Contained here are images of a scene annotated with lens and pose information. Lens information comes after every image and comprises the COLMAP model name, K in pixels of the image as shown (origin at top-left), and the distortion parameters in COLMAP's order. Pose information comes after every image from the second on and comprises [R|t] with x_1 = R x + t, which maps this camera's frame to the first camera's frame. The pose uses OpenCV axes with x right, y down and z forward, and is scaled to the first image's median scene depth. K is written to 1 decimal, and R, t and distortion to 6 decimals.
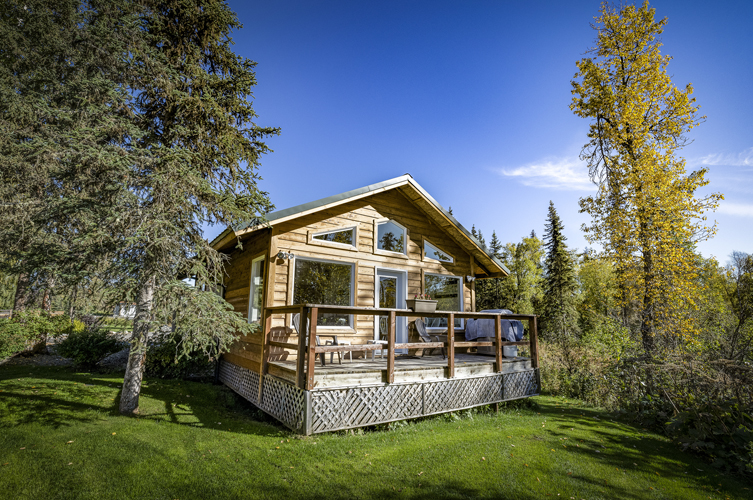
lens RADIAL K [[339.8, 0, 349.5], [0, 339.8, 250.8], [0, 0, 1]] dist [0.000874, 0.000014]
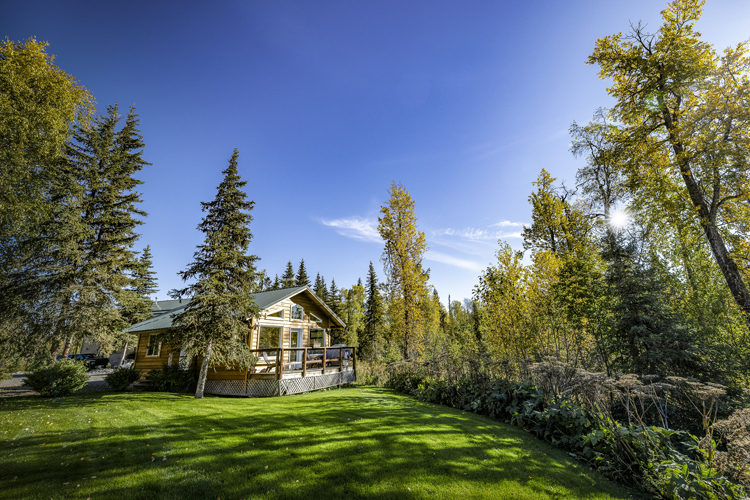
lens RADIAL K [[338.5, 0, 348.1], [0, 338.5, 250.8], [0, 0, 1]] dist [0.000874, 0.000014]
pose [[0.896255, 0.076696, 0.436857, -0.464672], [-0.040641, 0.994993, -0.091306, -0.207507], [-0.441673, 0.064080, 0.894885, -0.908835]]
